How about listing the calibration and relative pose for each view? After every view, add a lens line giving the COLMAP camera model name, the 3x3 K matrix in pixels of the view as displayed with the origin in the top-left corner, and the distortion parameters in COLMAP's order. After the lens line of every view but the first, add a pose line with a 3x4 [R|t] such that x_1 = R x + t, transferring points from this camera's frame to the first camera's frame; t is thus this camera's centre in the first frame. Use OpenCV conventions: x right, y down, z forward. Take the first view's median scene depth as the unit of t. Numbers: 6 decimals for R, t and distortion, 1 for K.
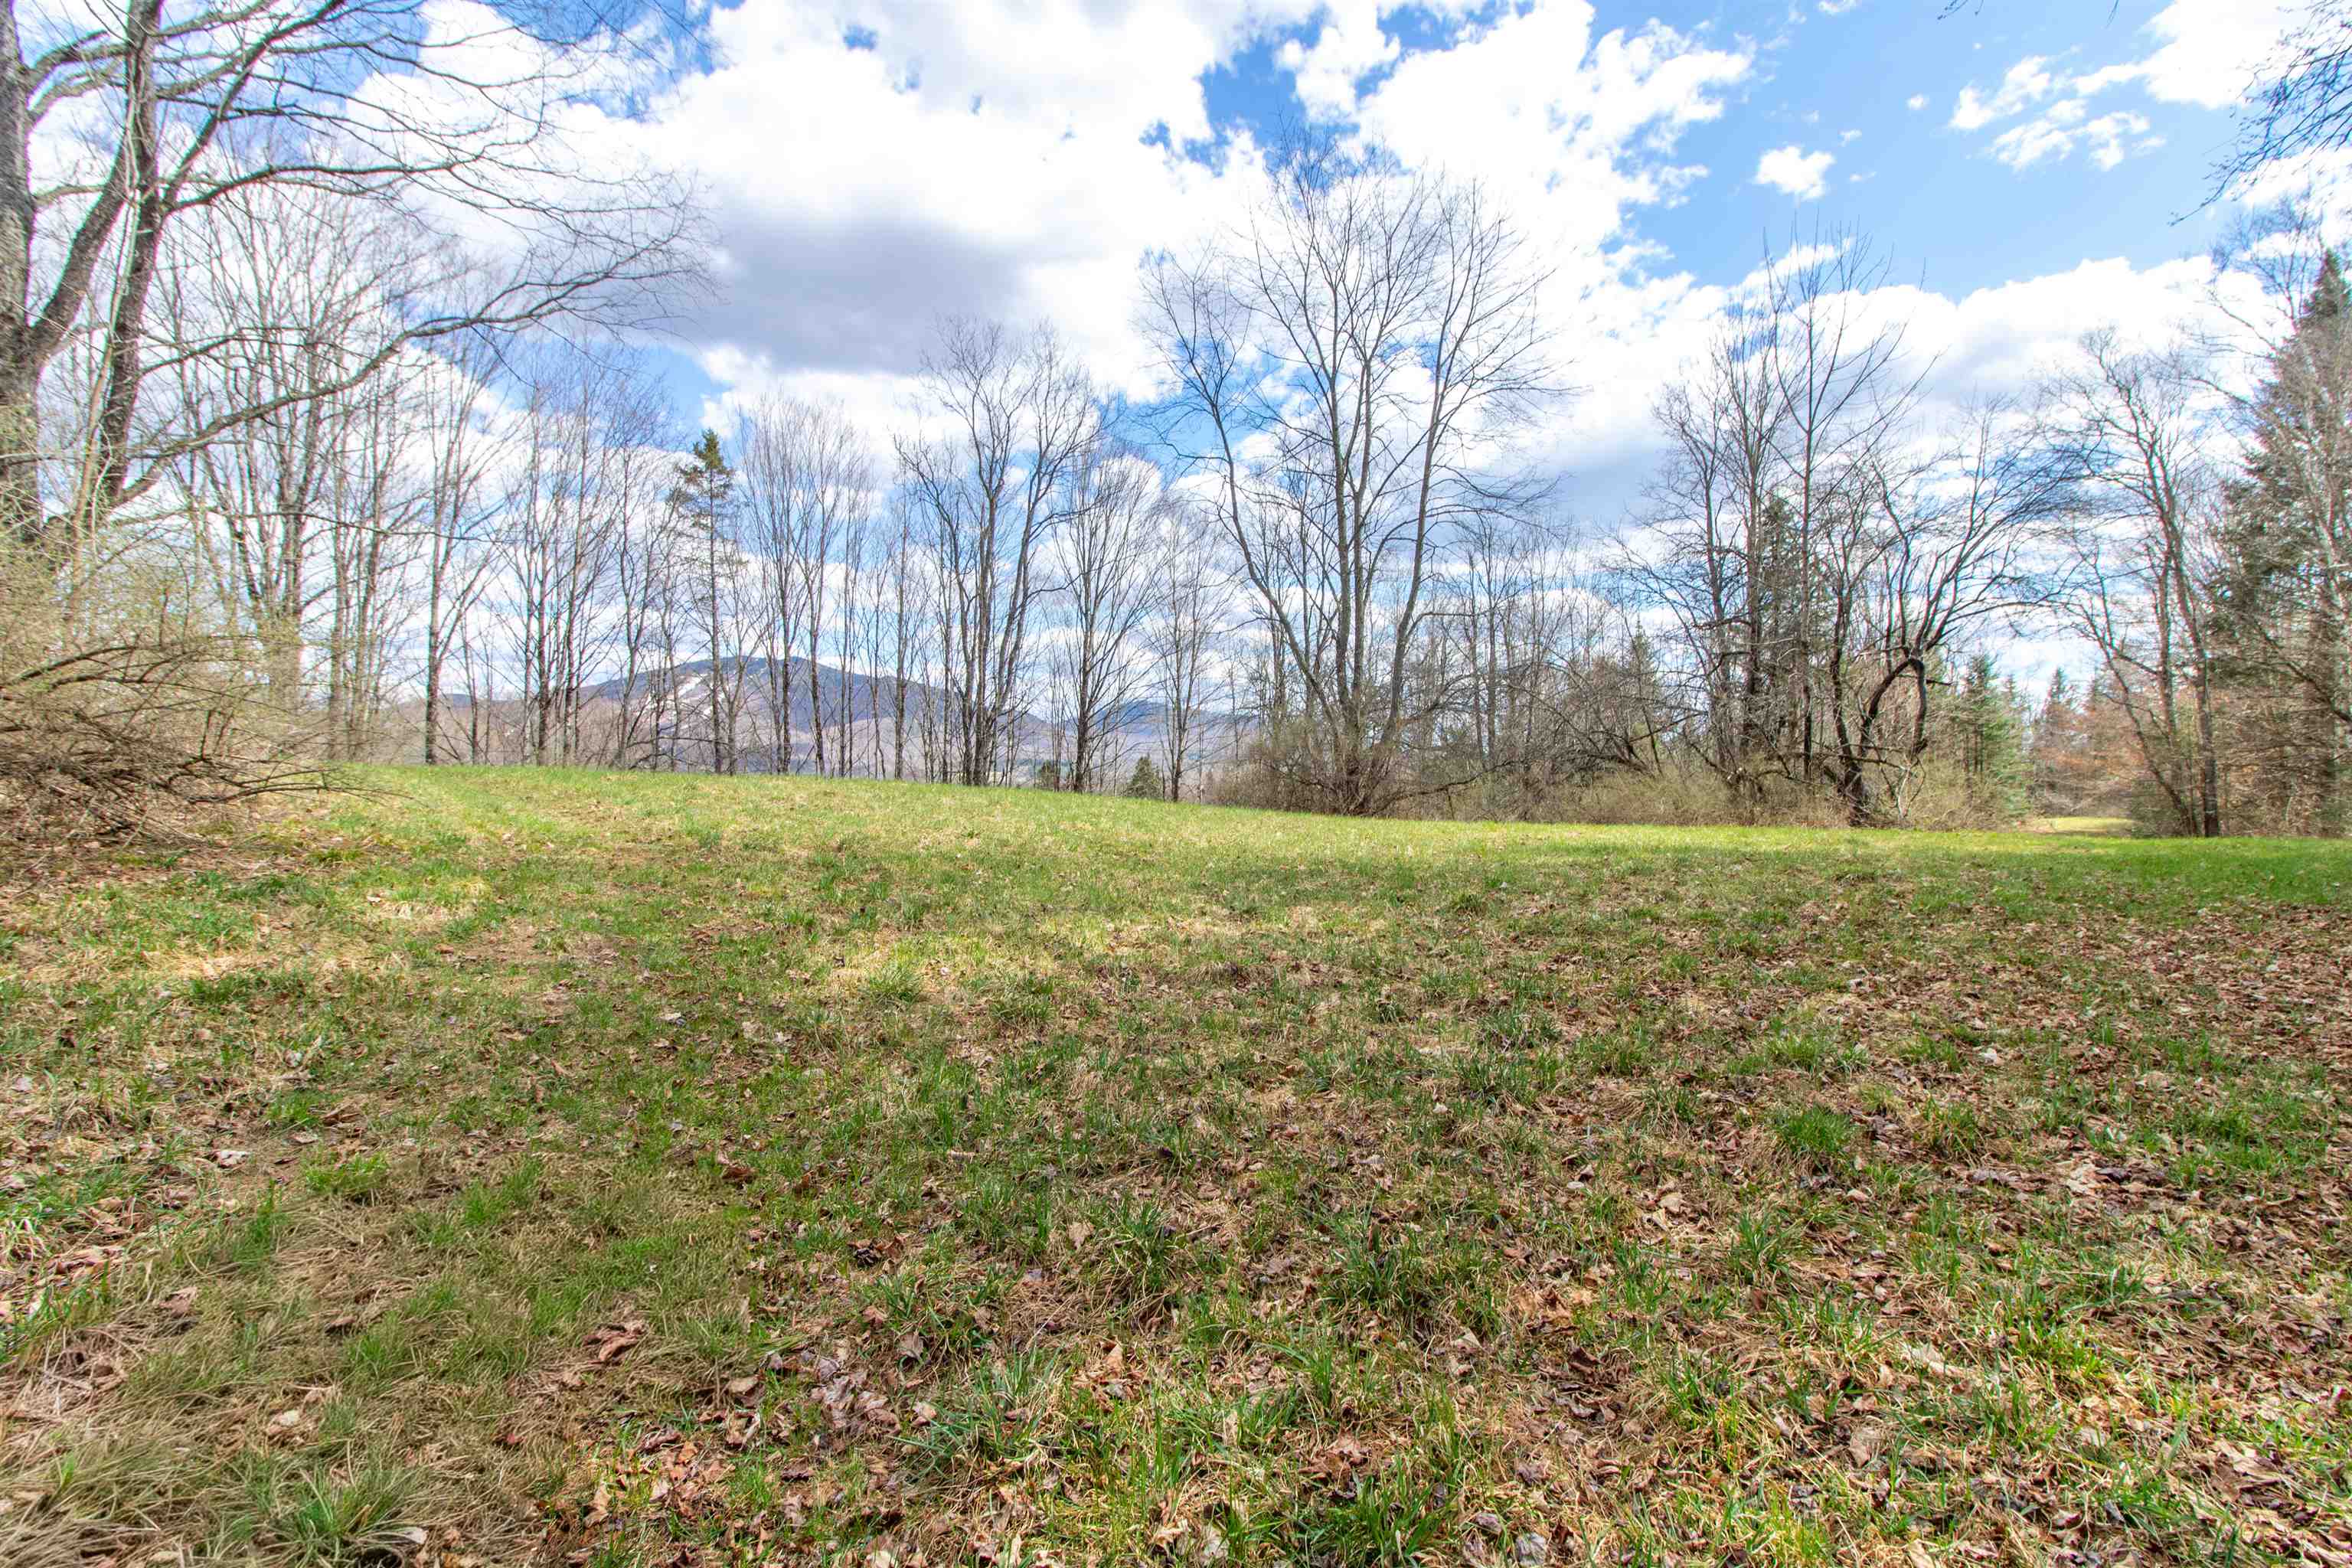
lens RADIAL K [[1040.0, 0, 1193.6], [0, 1040.0, 773.4], [0, 0, 1]] dist [-0.003288, -0.001731]
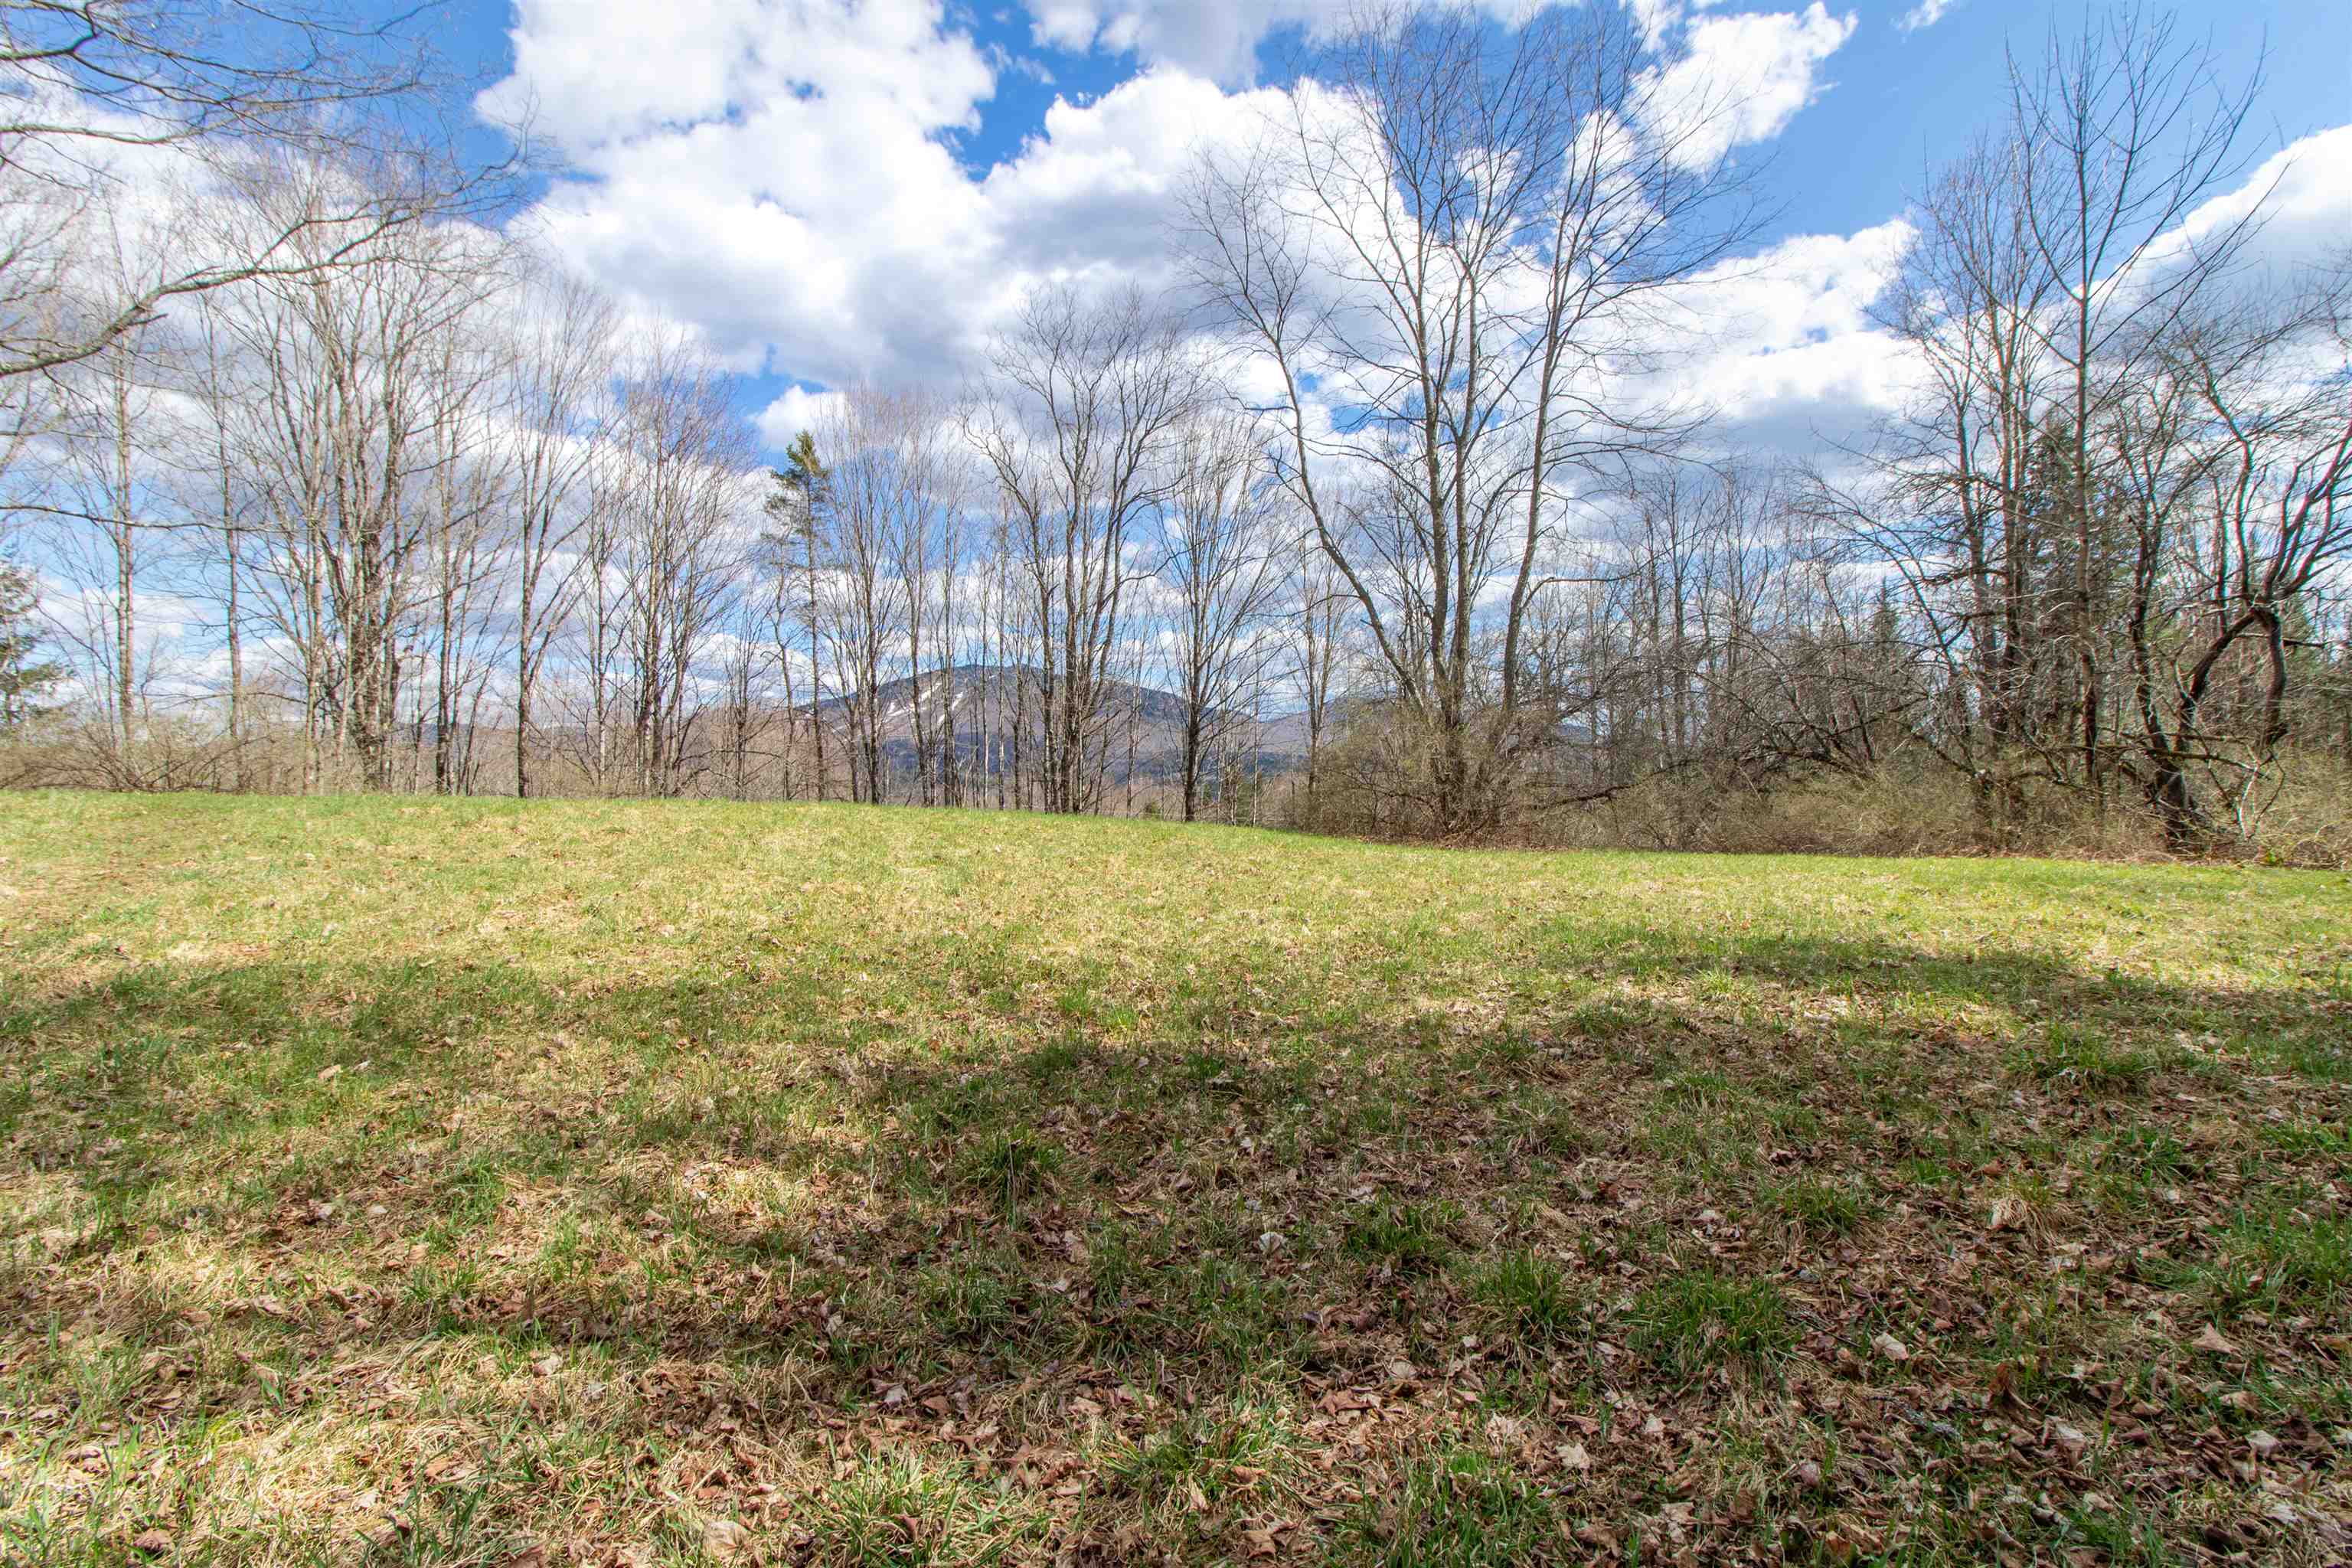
lens RADIAL K [[1057.9, 0, 1207.3], [0, 1057.9, 764.2], [0, 0, 1]] dist [-0.000688, 0.001014]
pose [[0.983696, -0.015787, -0.179148, 0.093932], [0.014560, 0.999861, -0.008160, -0.009136], [0.179251, 0.005418, 0.983788, 0.133094]]
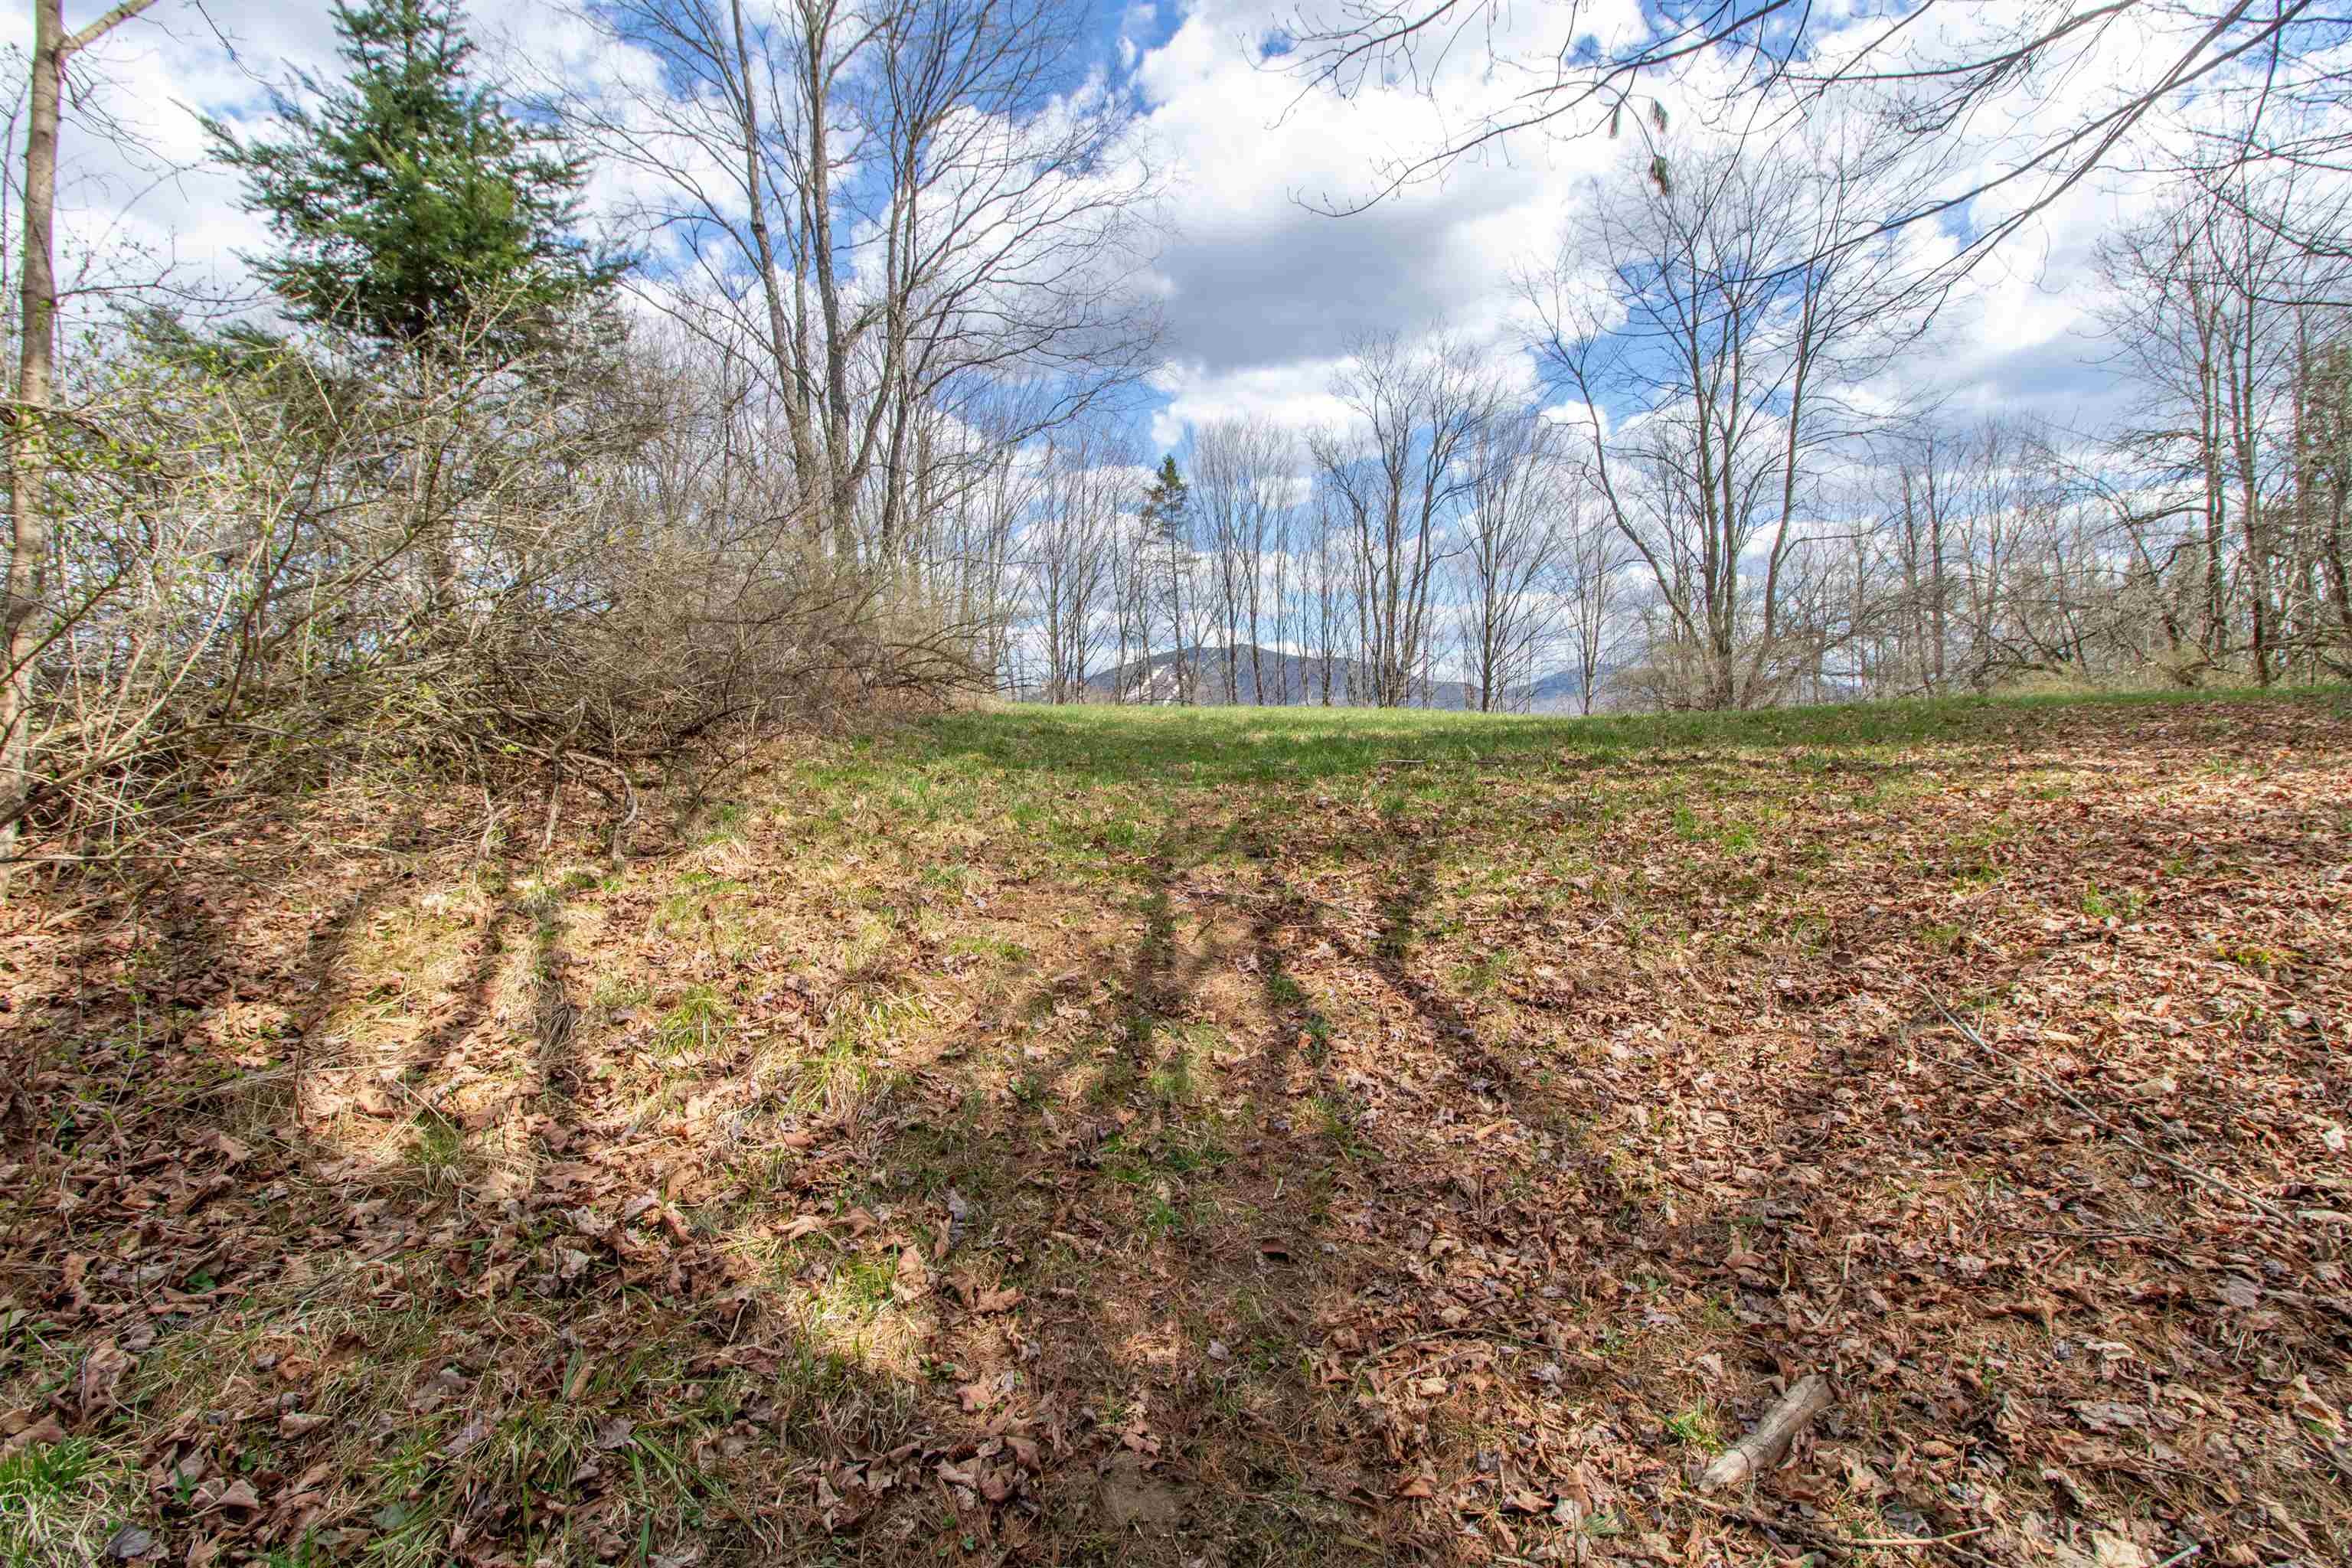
lens RADIAL K [[1040.0, 0, 1193.6], [0, 1040.0, 773.4], [0, 0, 1]] dist [-0.003288, -0.001731]
pose [[0.915848, -0.023056, -0.400862, 0.065908], [0.032967, 0.999297, 0.017844, 0.036275], [0.400169, -0.029557, 0.915965, -0.179838]]
